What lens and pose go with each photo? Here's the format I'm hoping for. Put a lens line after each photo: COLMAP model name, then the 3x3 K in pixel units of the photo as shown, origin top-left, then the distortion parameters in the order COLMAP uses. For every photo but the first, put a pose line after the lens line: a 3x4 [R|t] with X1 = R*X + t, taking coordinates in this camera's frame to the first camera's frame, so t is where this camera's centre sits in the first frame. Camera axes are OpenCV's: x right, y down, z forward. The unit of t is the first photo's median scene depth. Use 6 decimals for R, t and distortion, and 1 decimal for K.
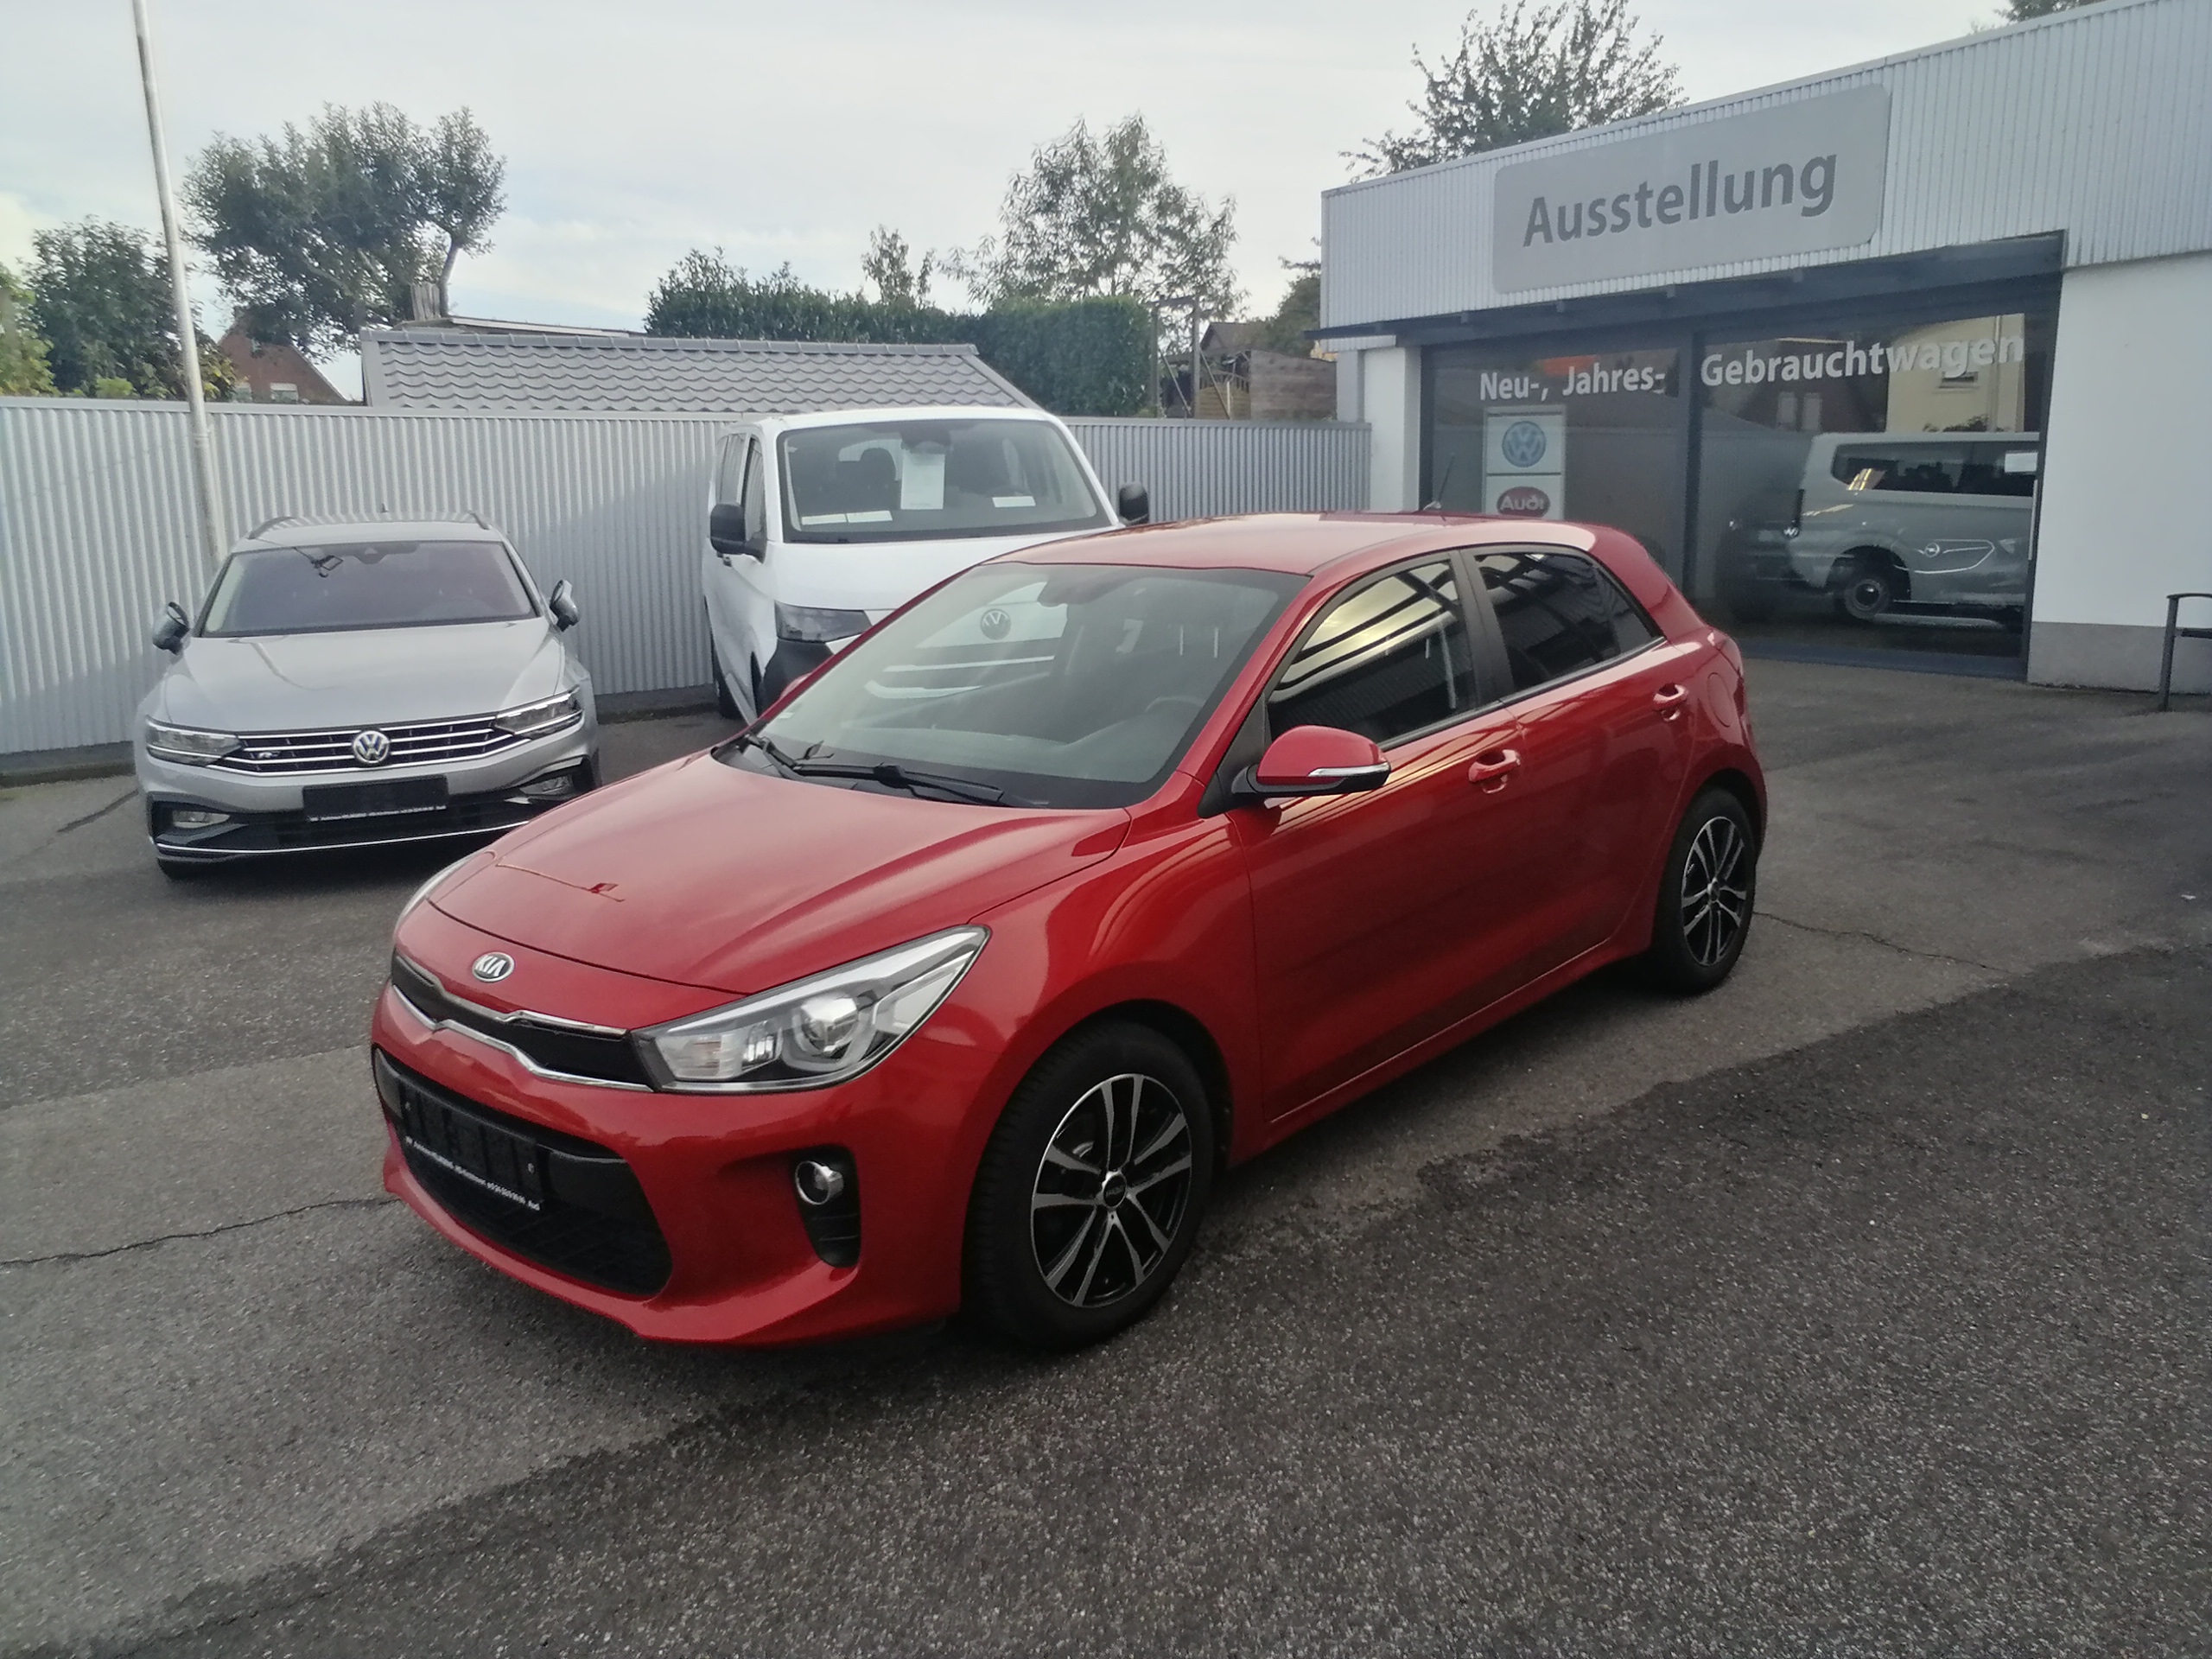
lens RADIAL K [[1682.4, 0, 1143.5], [0, 1682.4, 817.9], [0, 0, 1]] dist [-0.072466, 0.165348]
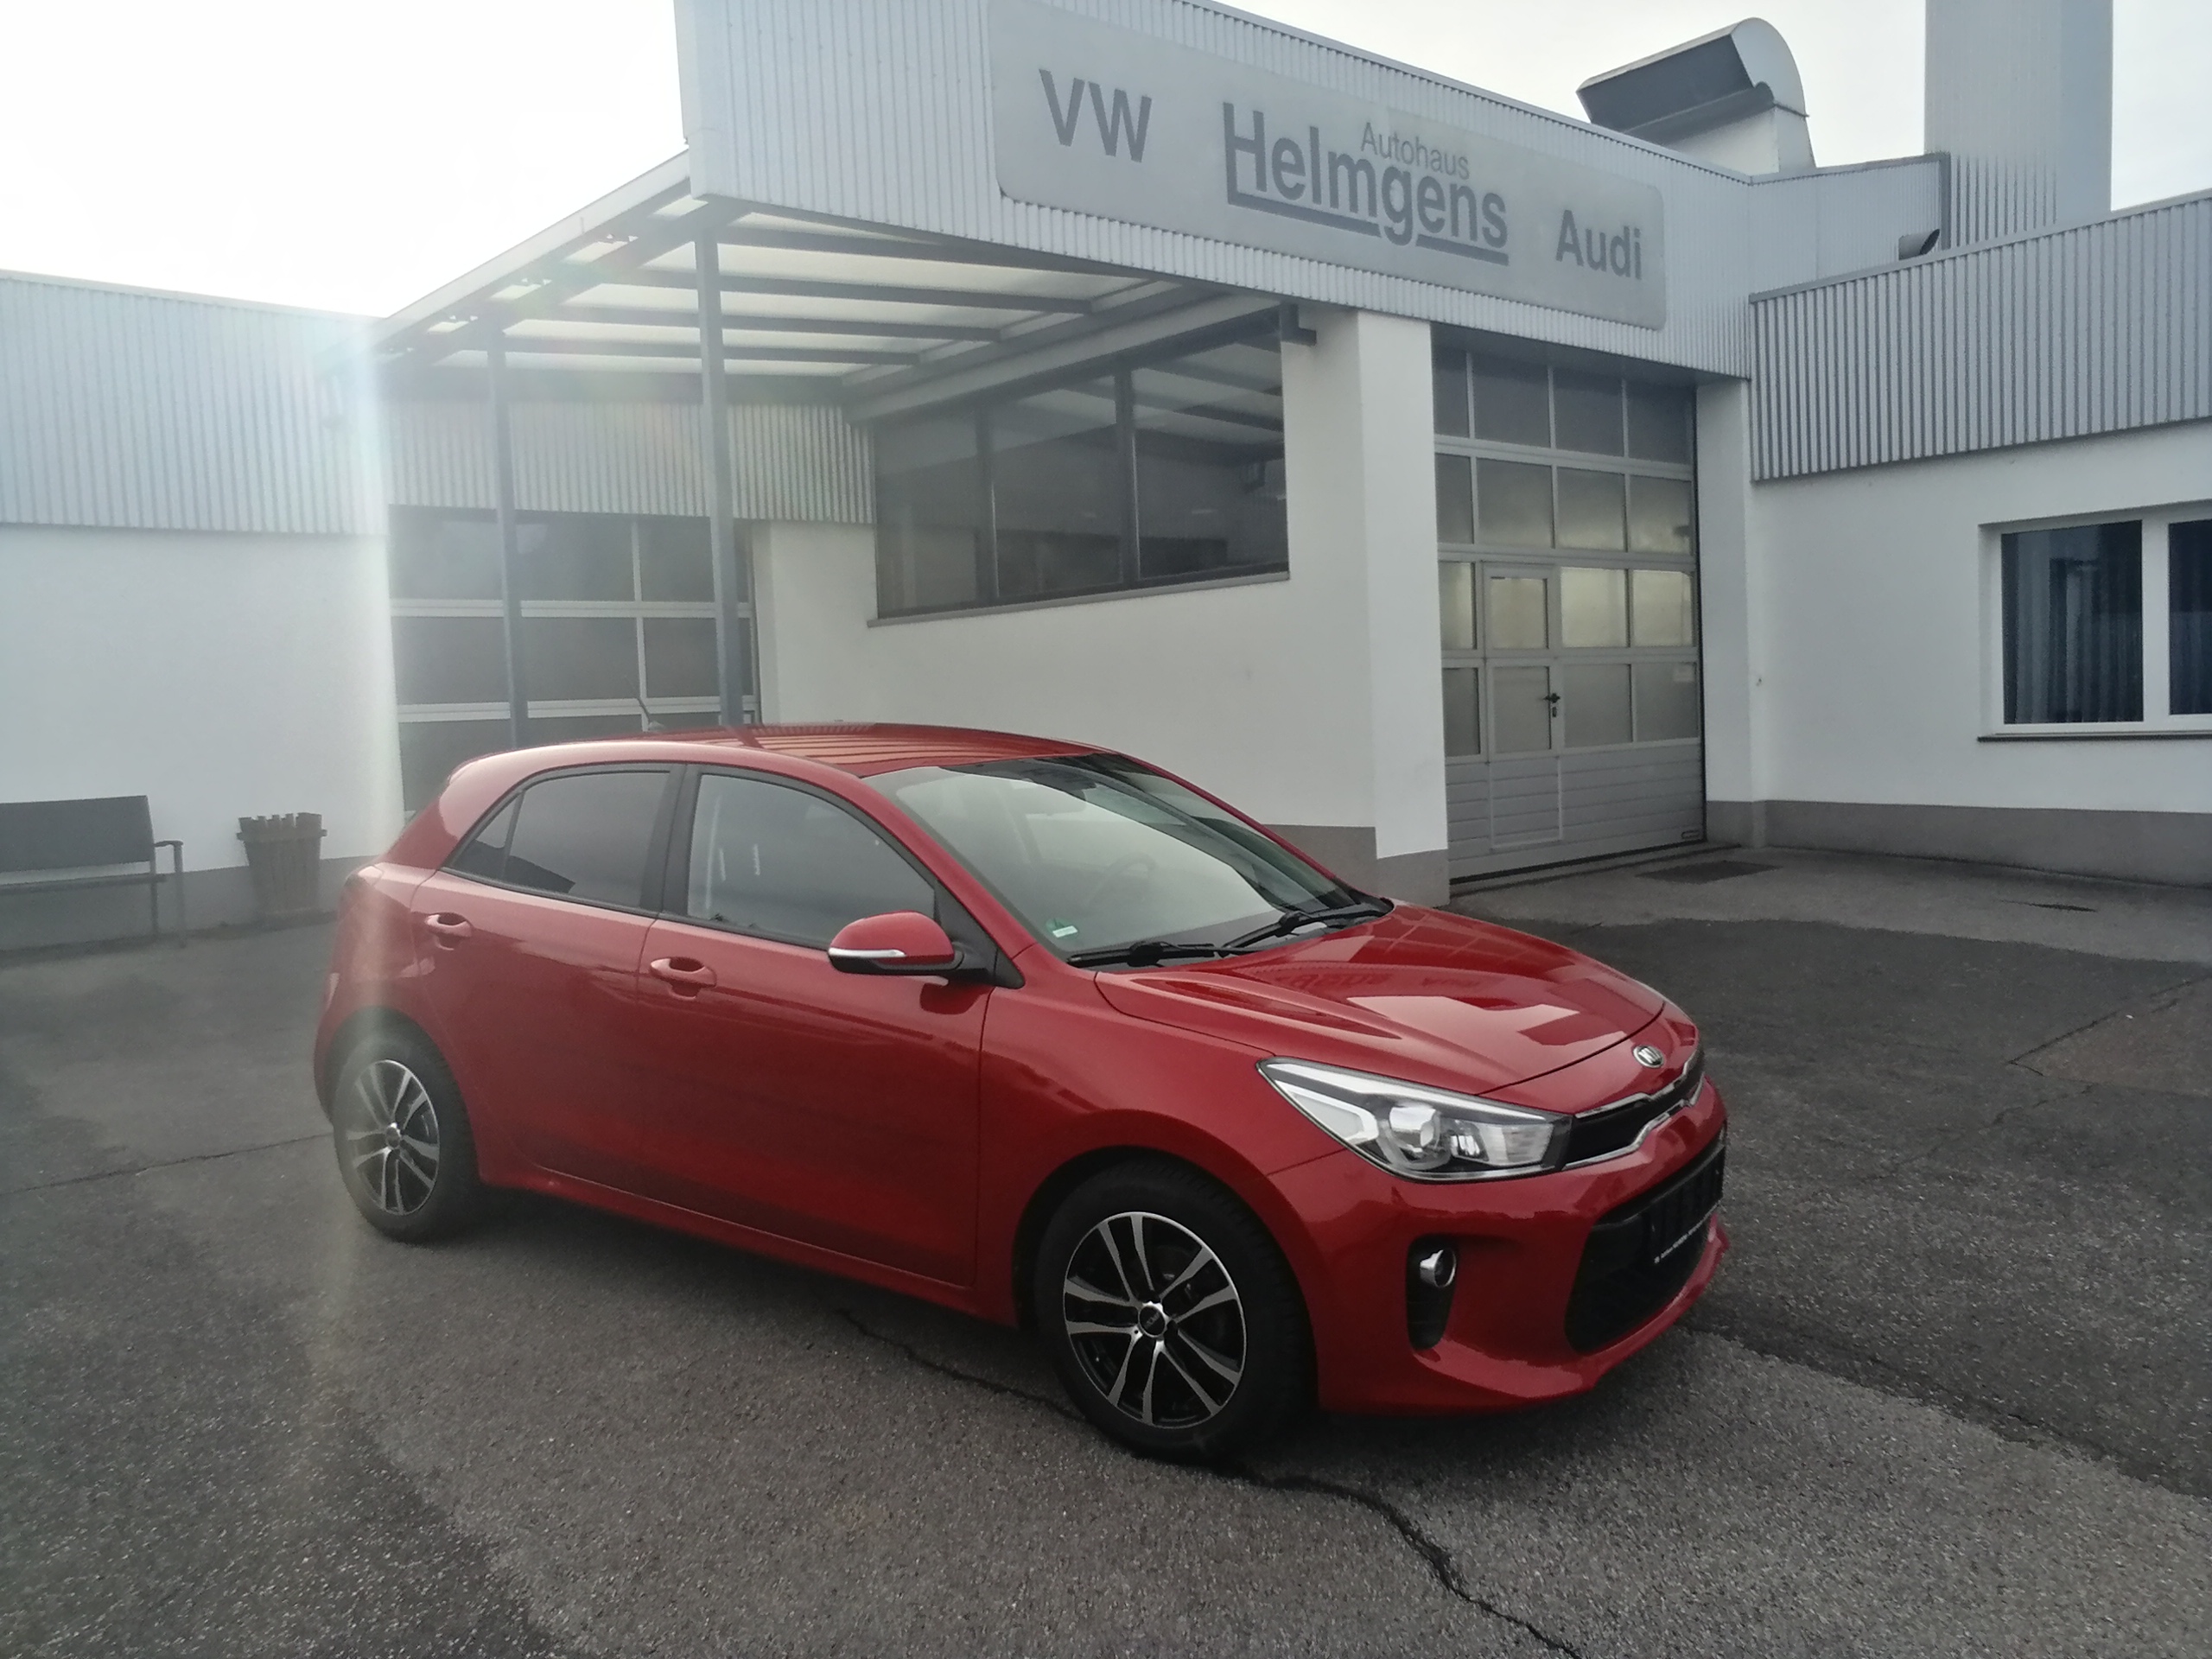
lens RADIAL K [[1751.6, 0, 1106.0], [0, 1751.6, 829.5], [0, 0, 1]] dist [-0.061020, 0.175431]
pose [[-0.125280, -0.051373, 0.990790, -0.367755], [0.227626, 0.970530, 0.079105, -0.059352], [-0.965656, 0.235440, -0.109894, 0.347479]]
